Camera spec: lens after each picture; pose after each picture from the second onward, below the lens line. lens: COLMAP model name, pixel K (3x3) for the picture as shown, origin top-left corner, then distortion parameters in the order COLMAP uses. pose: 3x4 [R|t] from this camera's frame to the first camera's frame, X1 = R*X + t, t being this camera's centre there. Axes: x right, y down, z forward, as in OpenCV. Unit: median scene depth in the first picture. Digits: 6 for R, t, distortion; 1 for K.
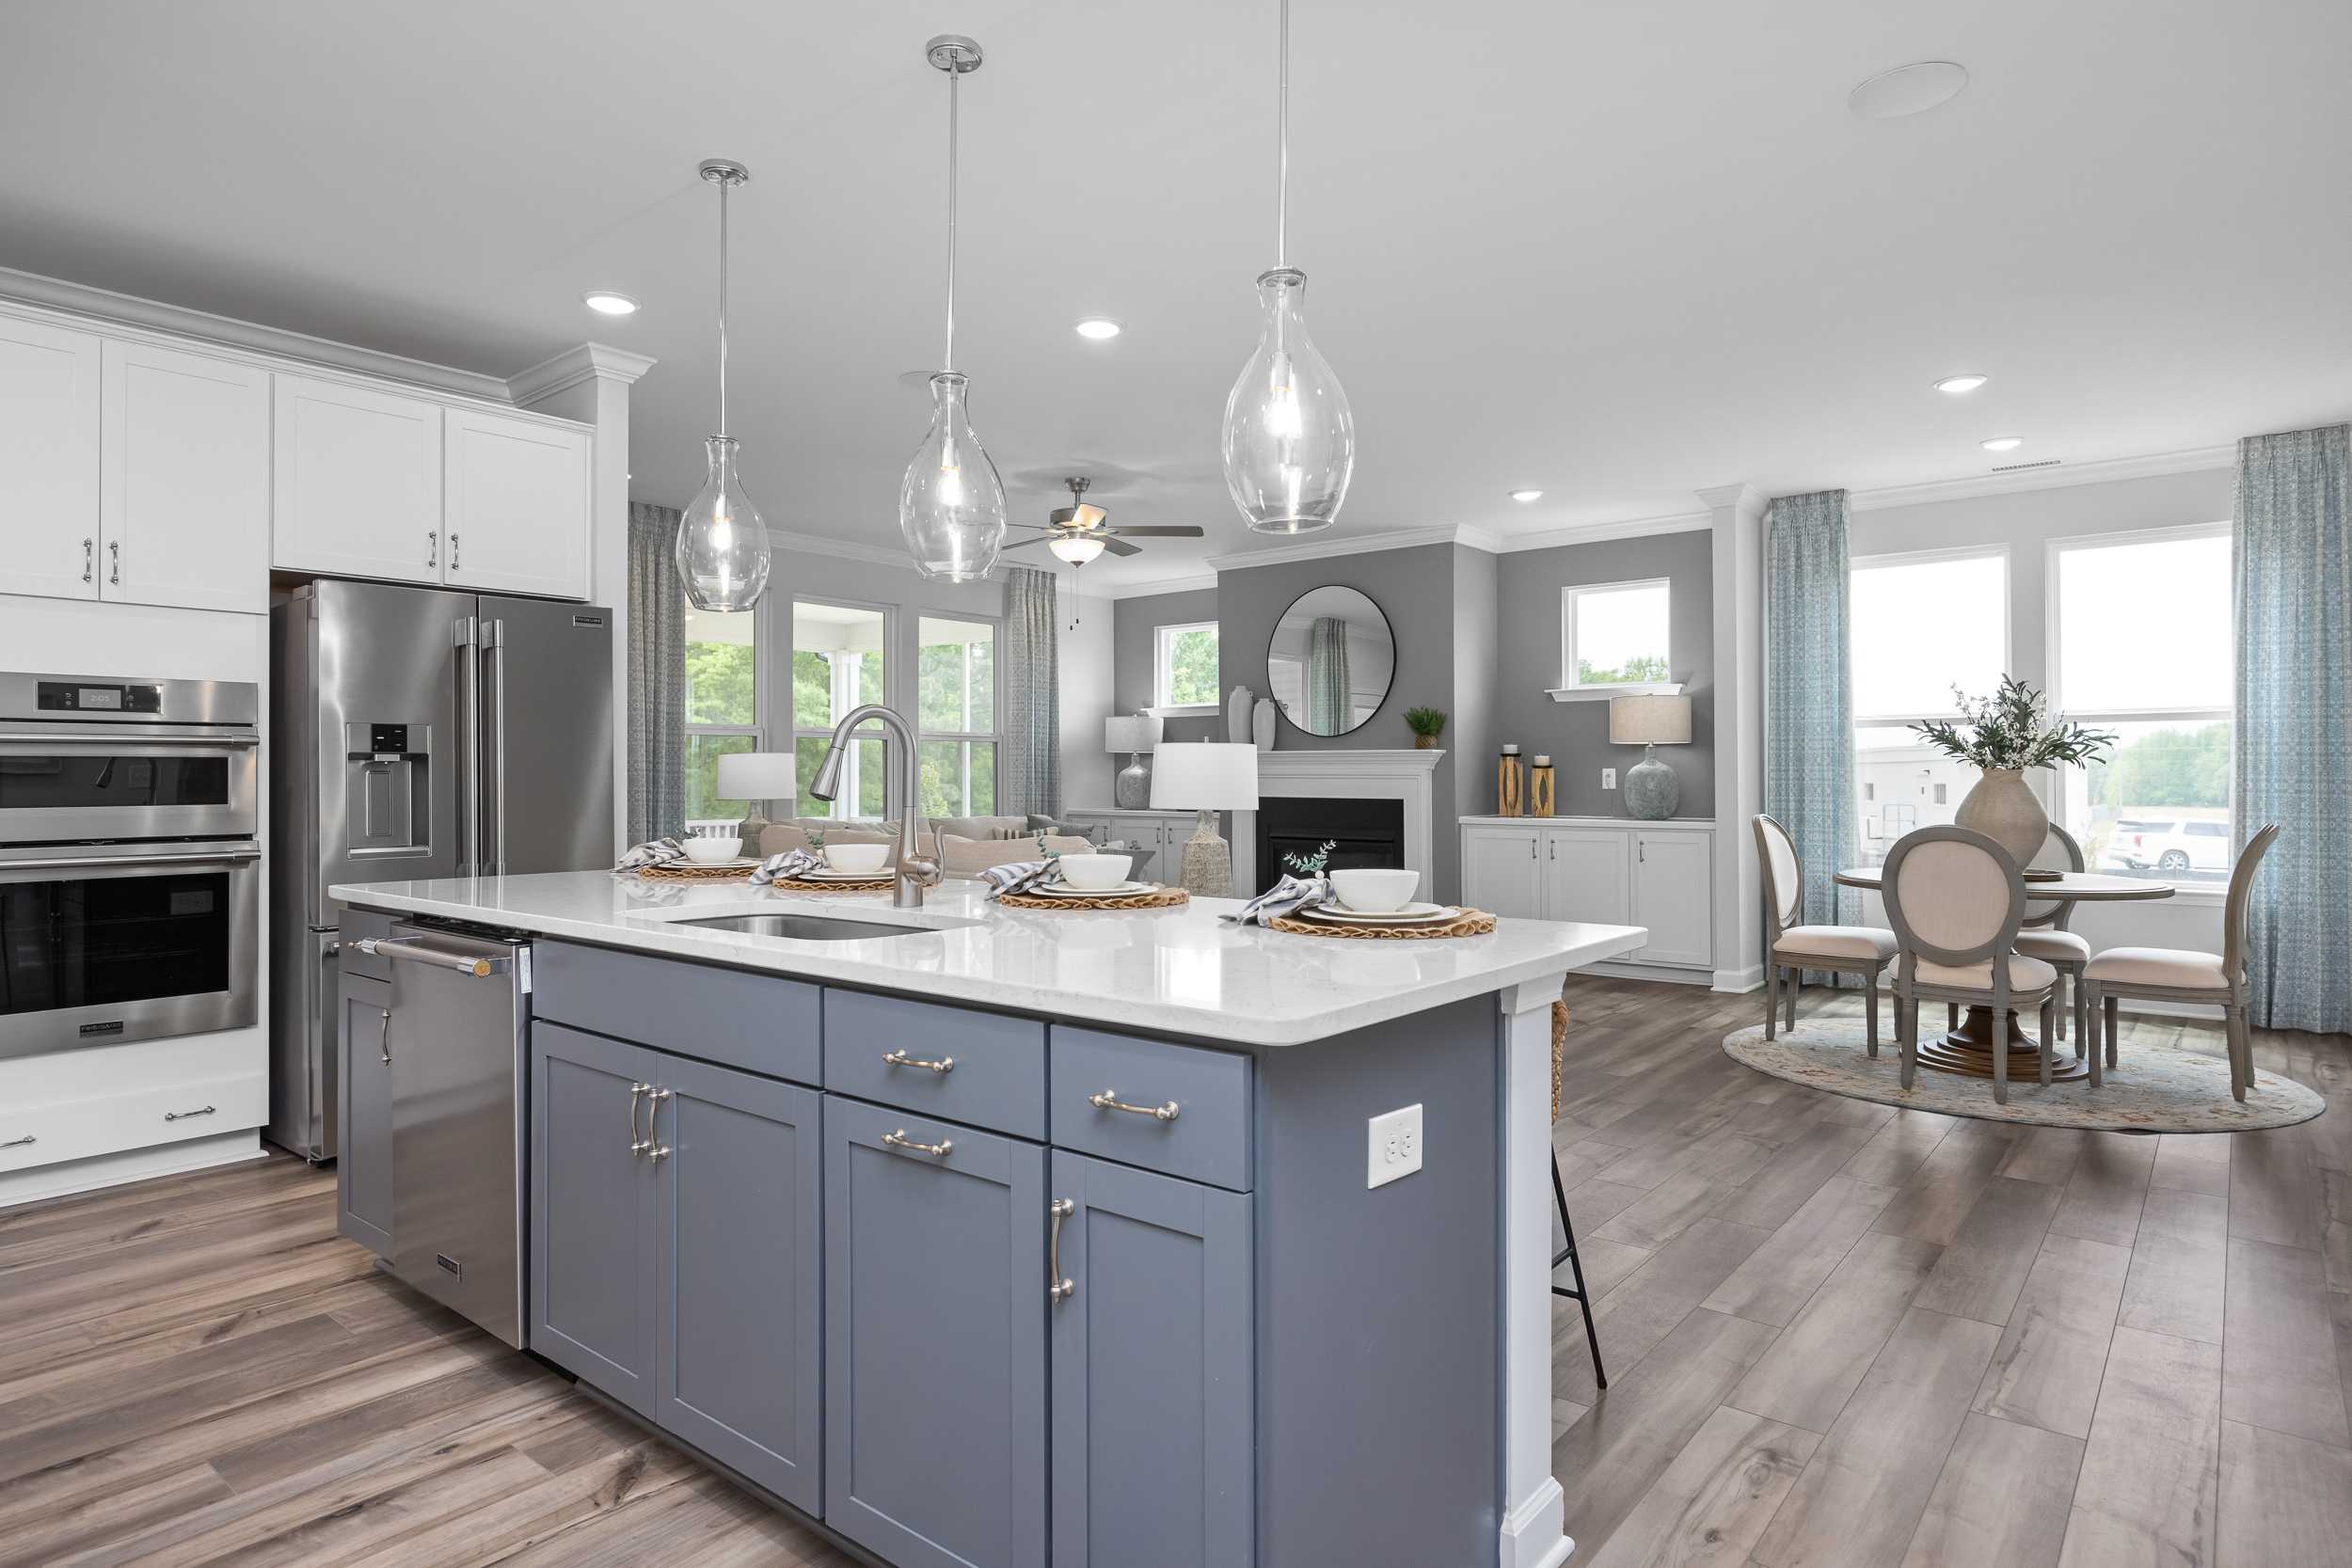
lens RADIAL K [[1308.6, 0, 1172.9], [0, 1308.6, 764.1], [0, 0, 1]] dist [-0.002934, -0.001123]
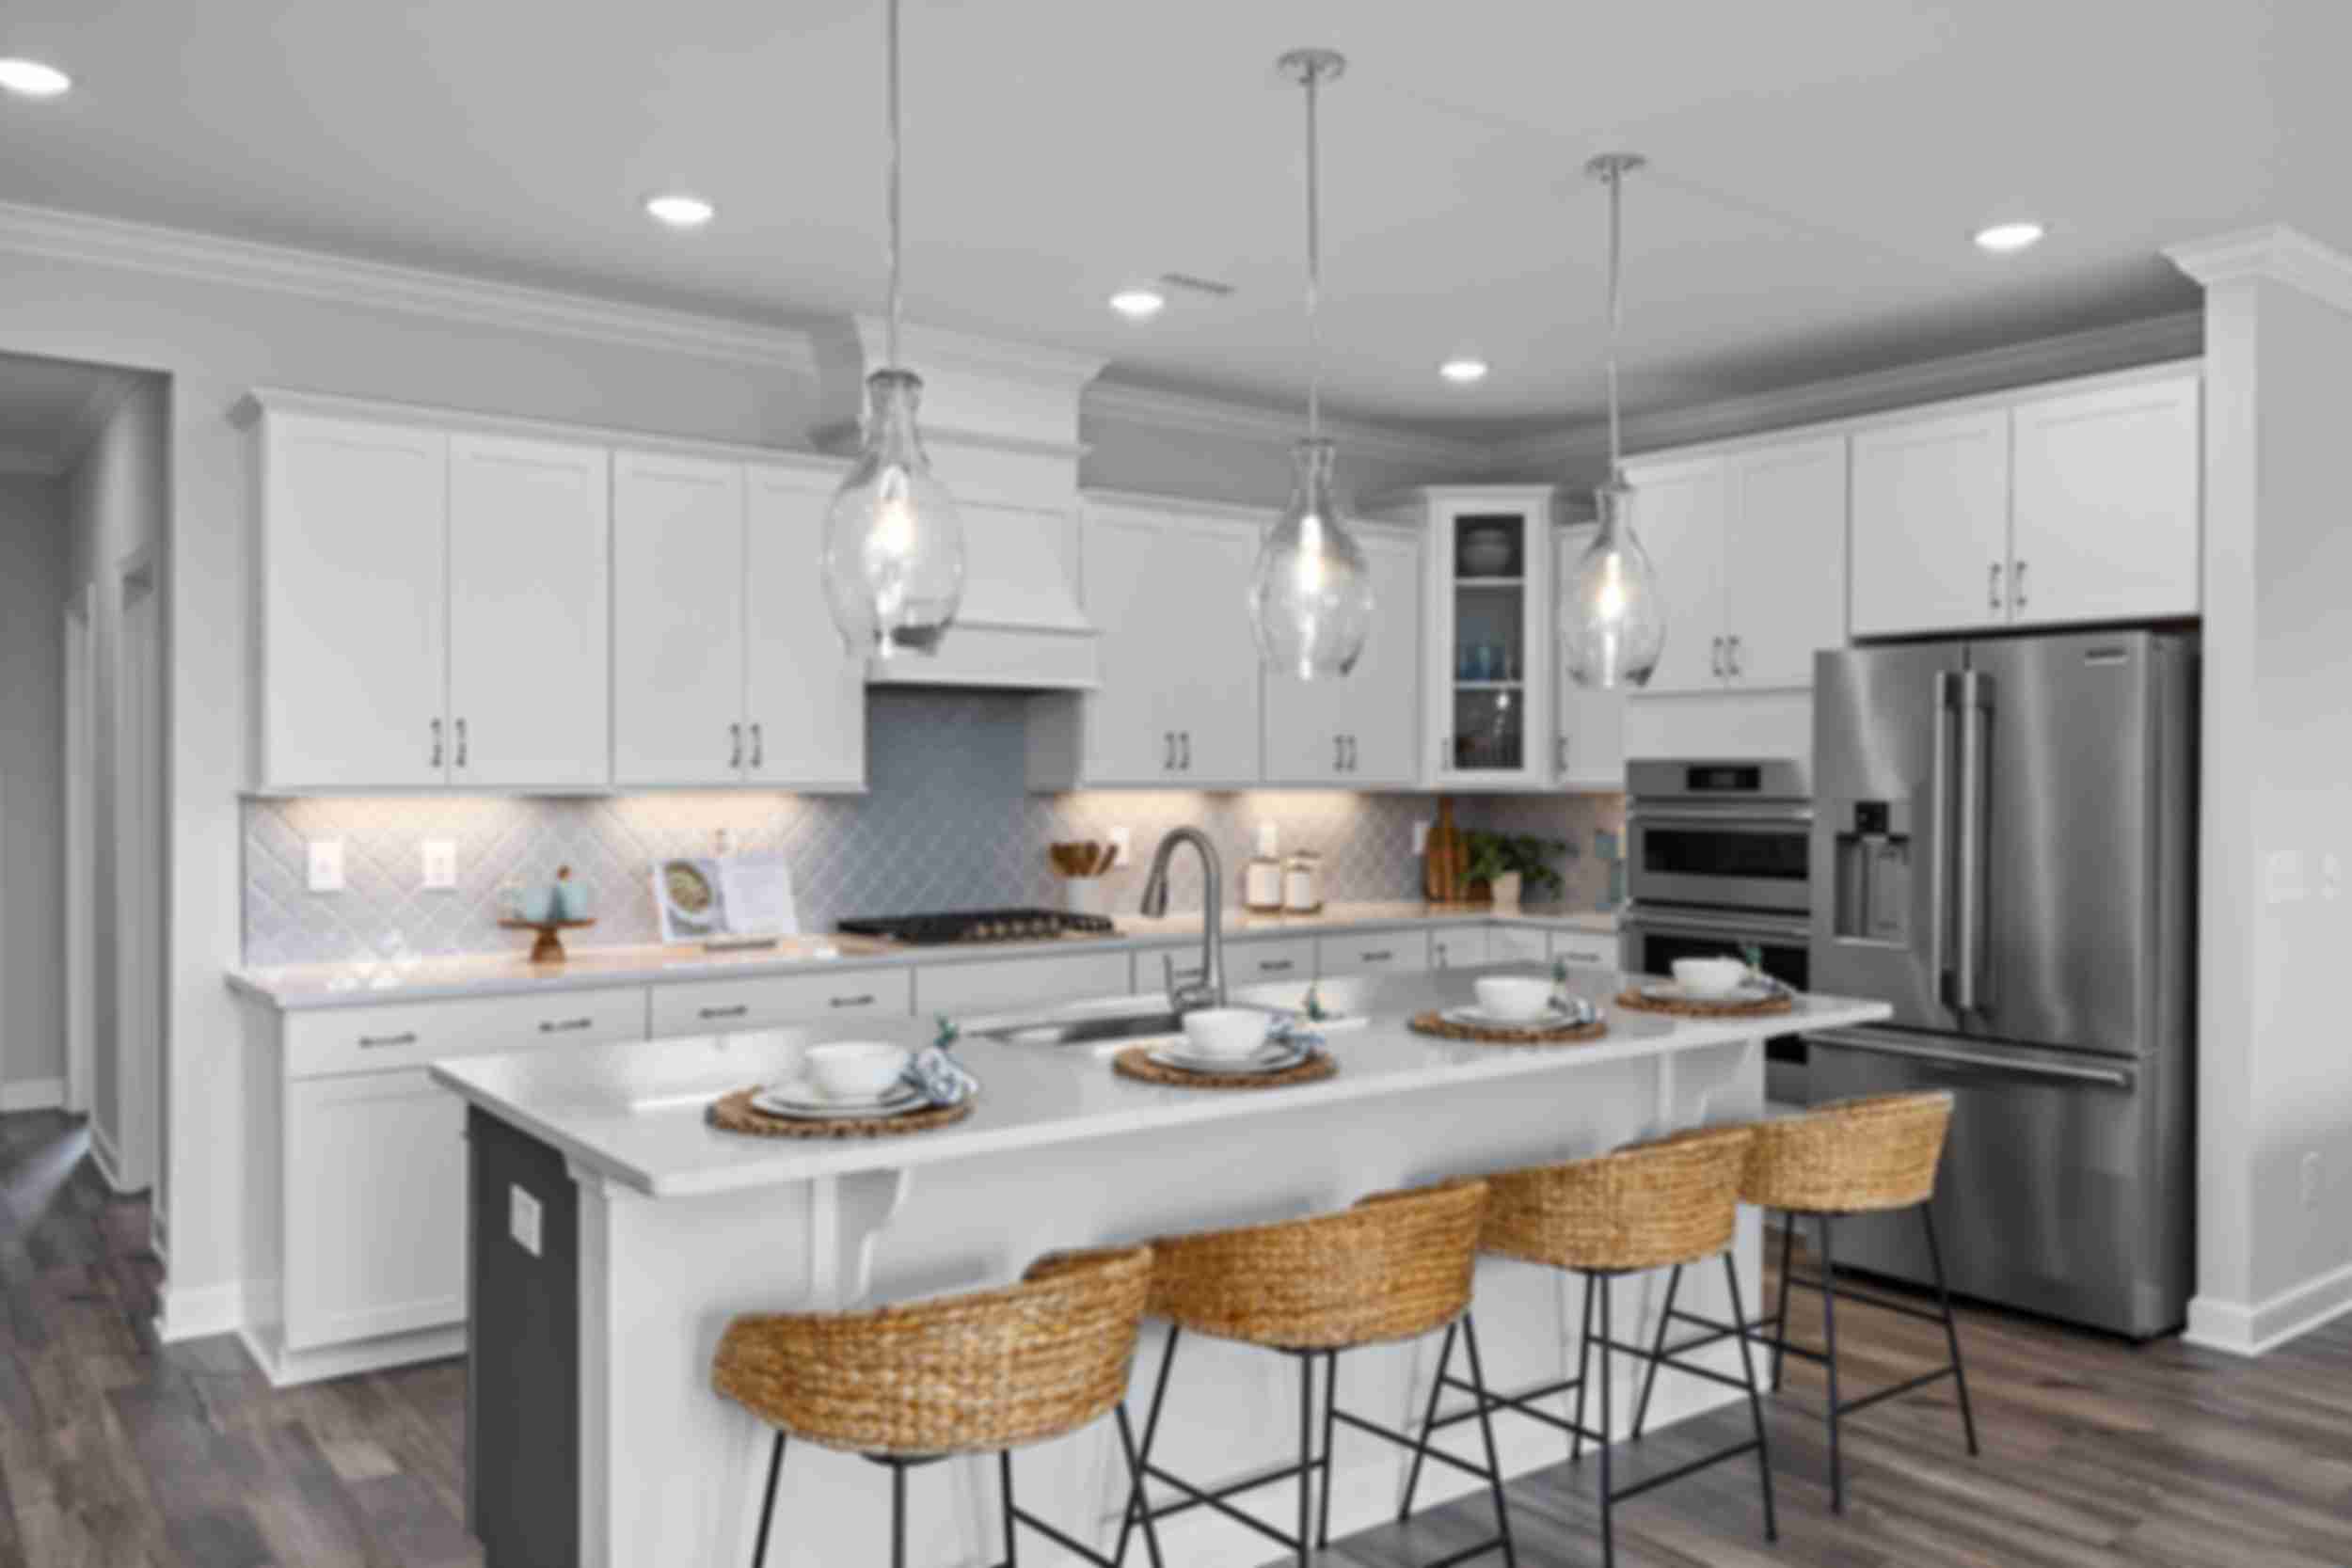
lens RADIAL K [[1737.4, 0, 1173.0], [0, 1737.4, 776.3], [0, 0, 1]] dist [-0.007250, -0.001371]
pose [[-0.229345, 0.006321, -0.973325, 0.693642], [0.008171, 0.999956, 0.004568, -0.060157], [0.973311, -0.006906, -0.229387, 0.836293]]
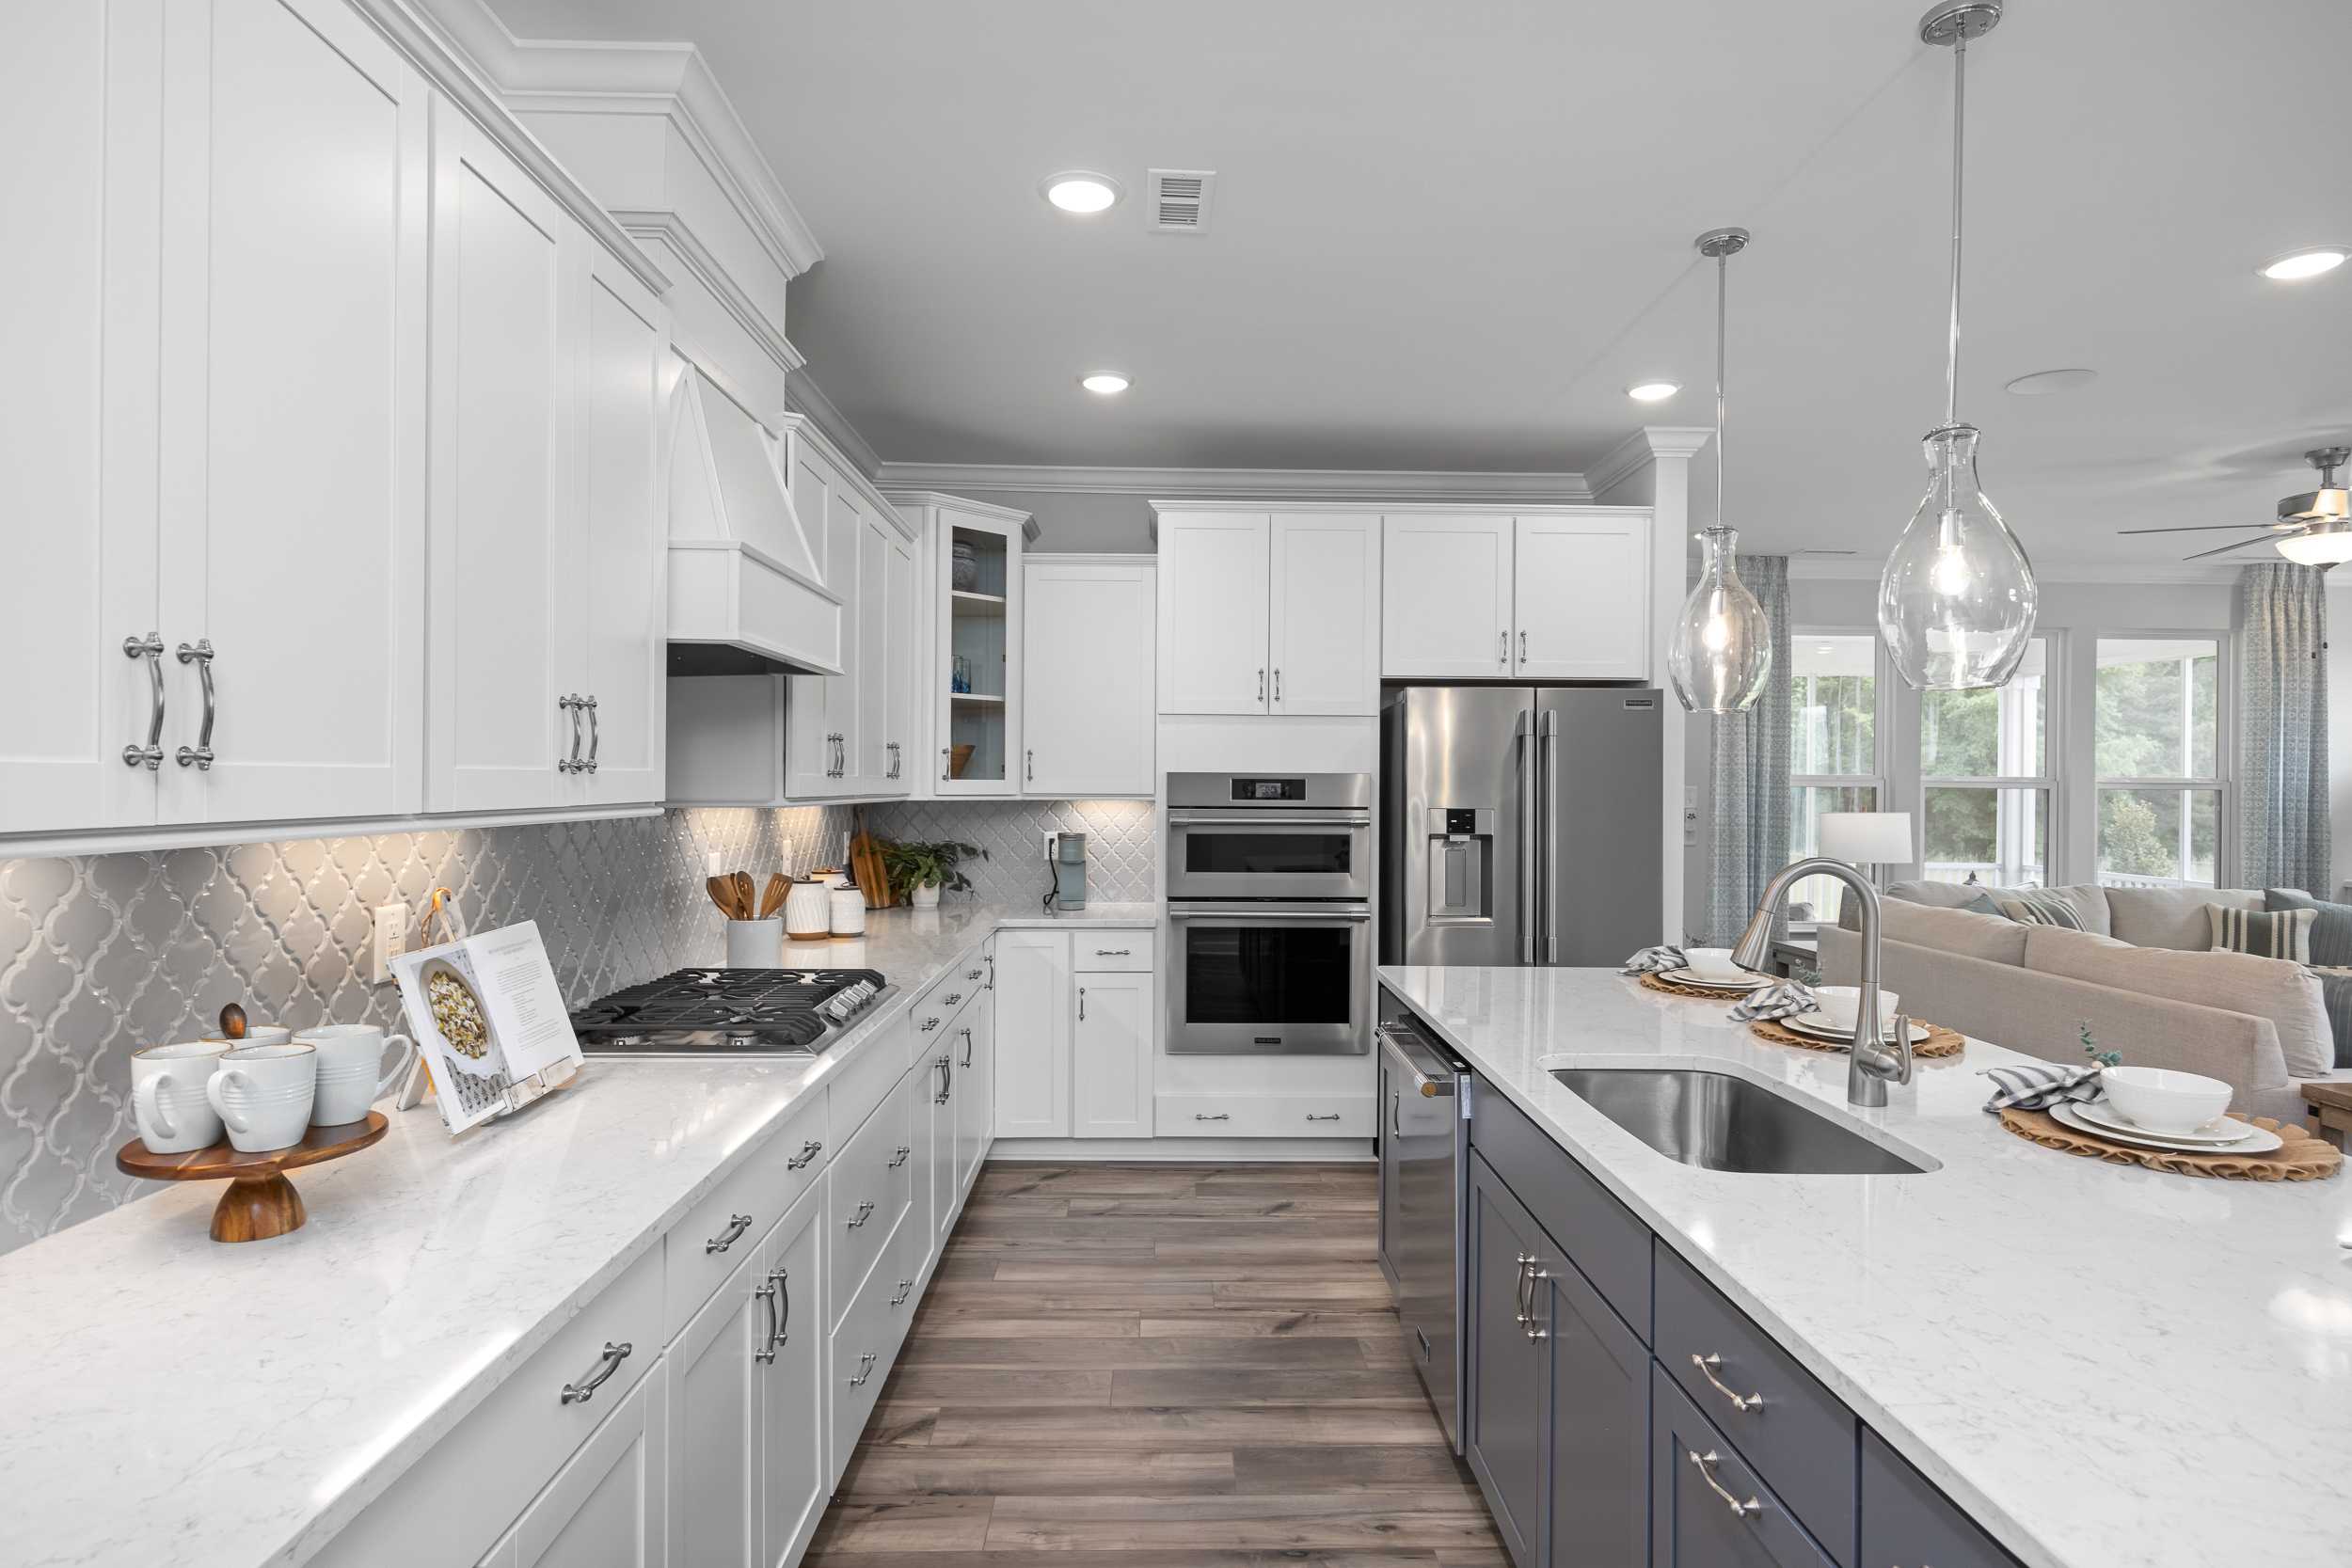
lens RADIAL K [[1254.0, 0, 1181.6], [0, 1254.0, 783.0], [0, 0, 1]] dist [-0.004940, 0.000239]
pose [[0.649466, 0.008326, -0.760345, 0.074347], [-0.002688, 0.999959, 0.008654, -0.064004], [0.760386, -0.003576, 0.649462, 0.110380]]
